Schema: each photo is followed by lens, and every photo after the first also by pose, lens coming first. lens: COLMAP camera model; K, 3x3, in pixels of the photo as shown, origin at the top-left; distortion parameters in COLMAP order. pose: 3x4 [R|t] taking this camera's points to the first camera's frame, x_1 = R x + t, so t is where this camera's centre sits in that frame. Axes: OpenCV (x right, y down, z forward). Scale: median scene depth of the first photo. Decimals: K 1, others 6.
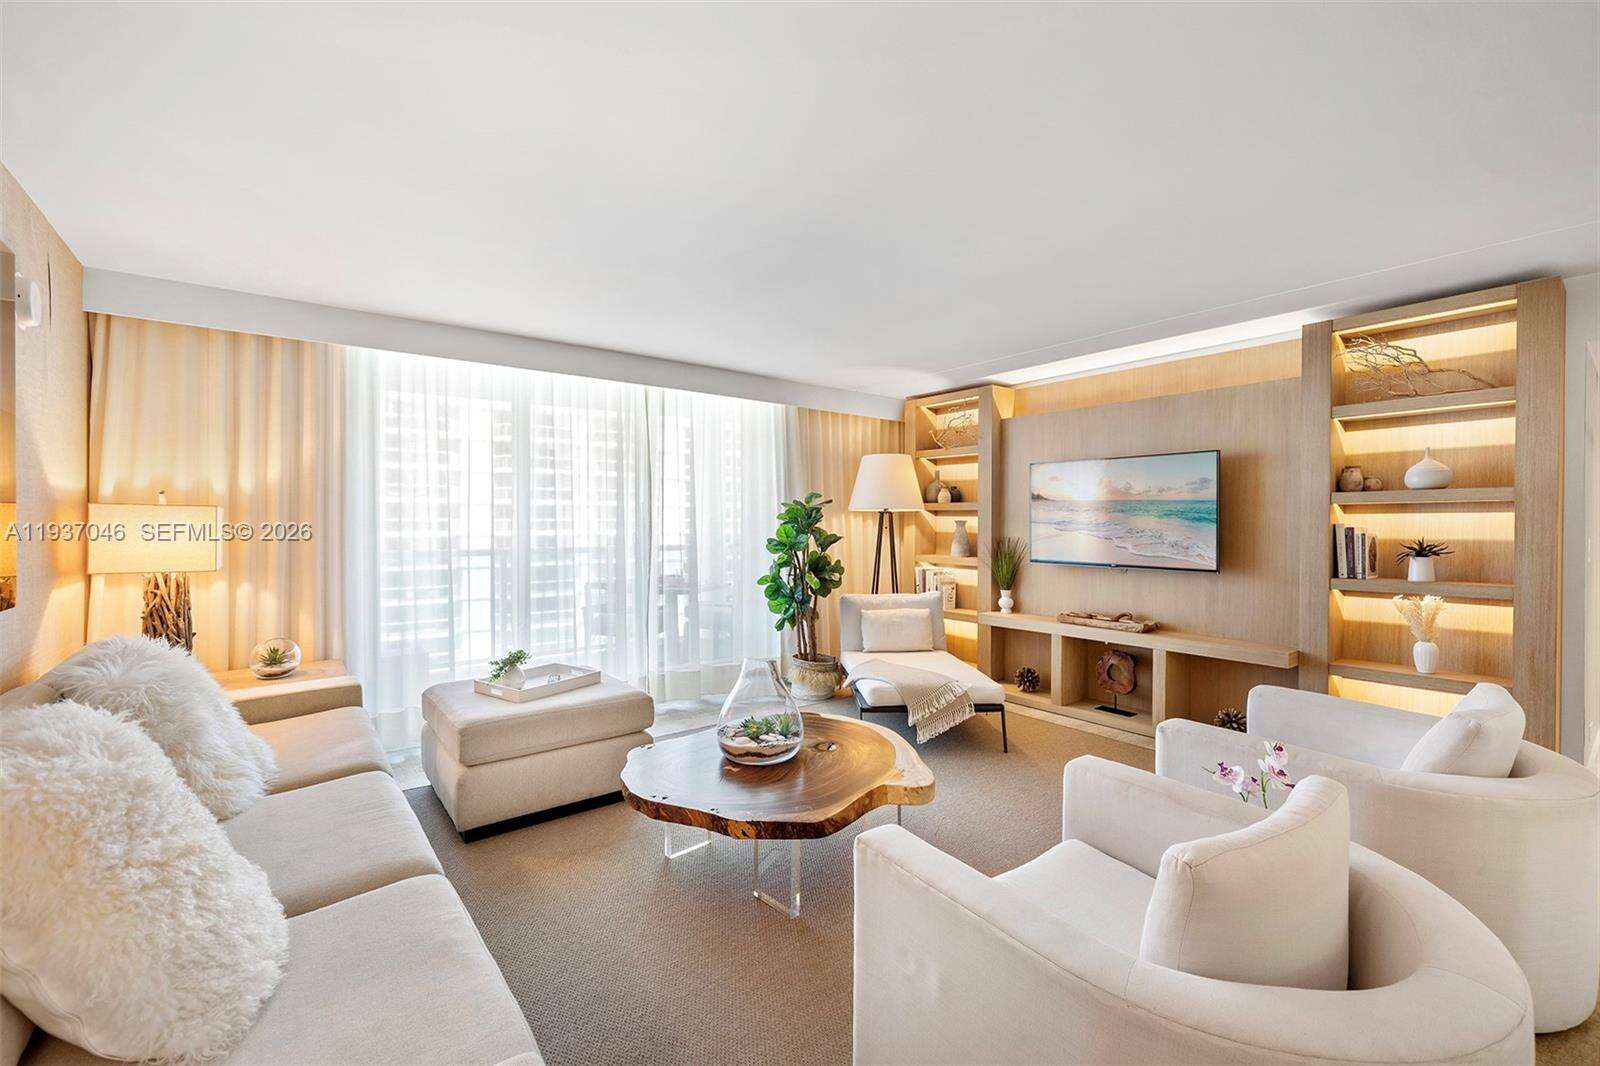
lens RADIAL K [[662.6, 0, 799.4], [0, 662.6, 526.5], [0, 0, 1]] dist [0.001907, 0.000971]
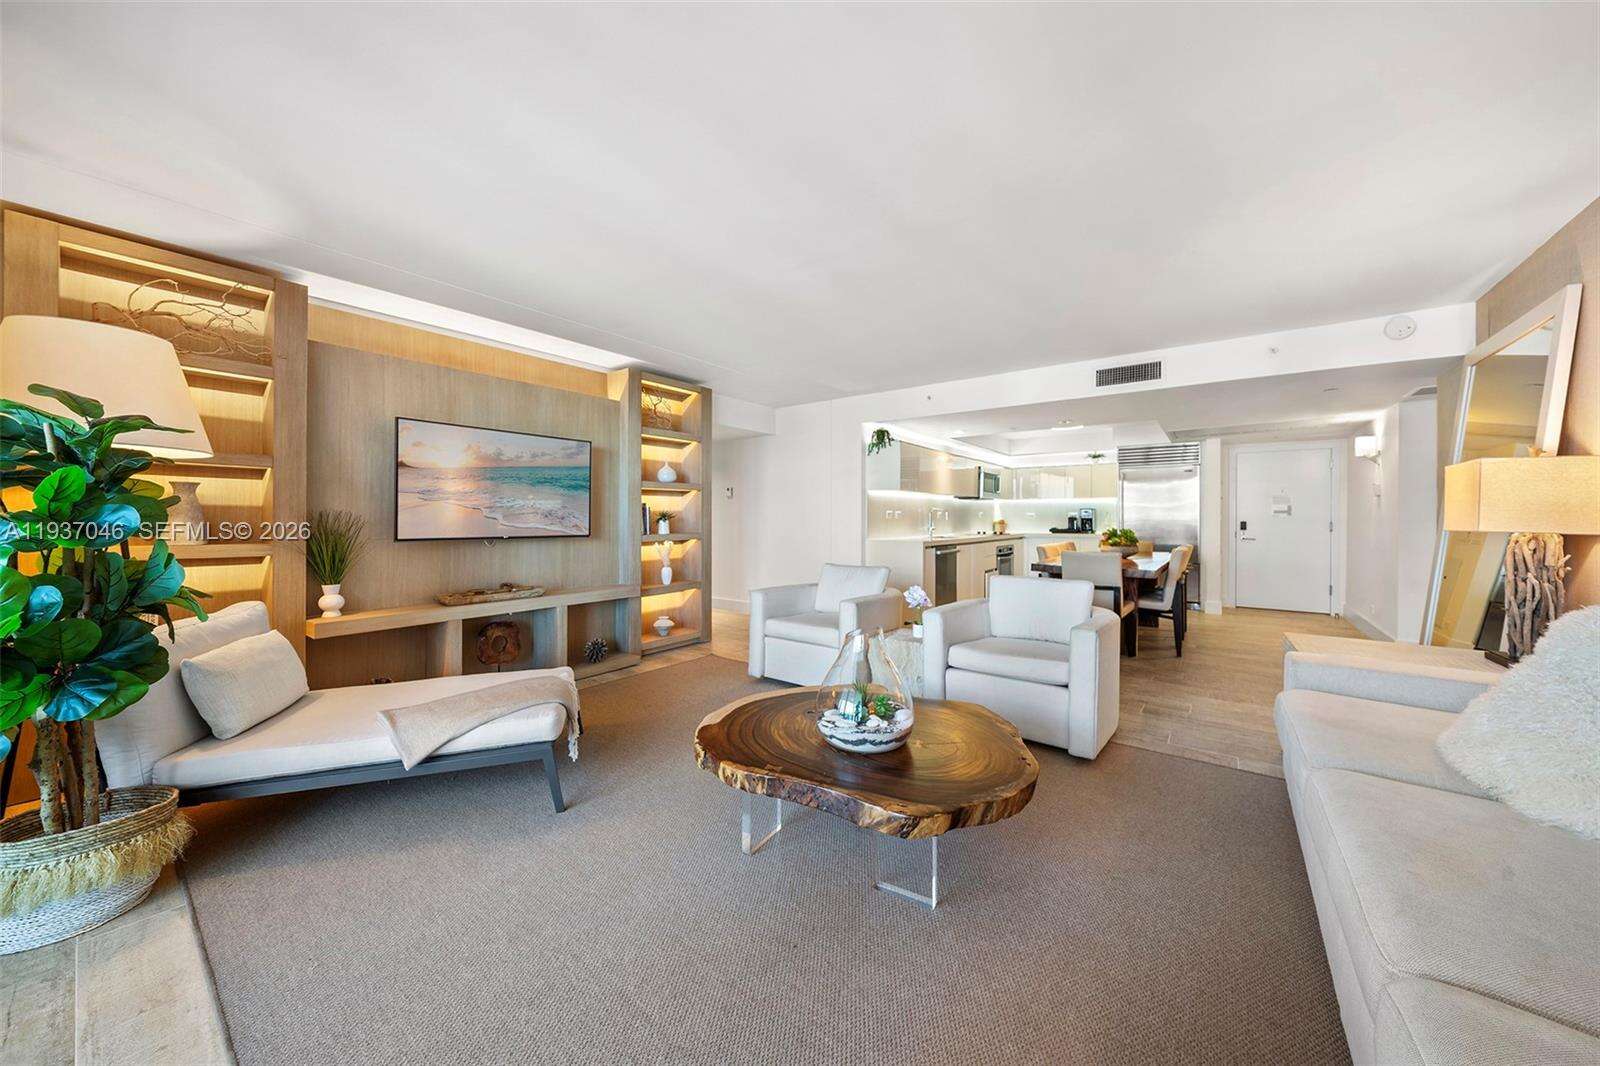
lens RADIAL K [[554.6, 0, 800.2], [0, 554.6, 520.7], [0, 0, 1]] dist [-0.000932, -0.000120]
pose [[-0.253551, -0.000914, 0.967322, -0.537593], [0.006005, 0.999979, 0.002519, 0.039658], [-0.967304, 0.006448, -0.253540, 0.908589]]
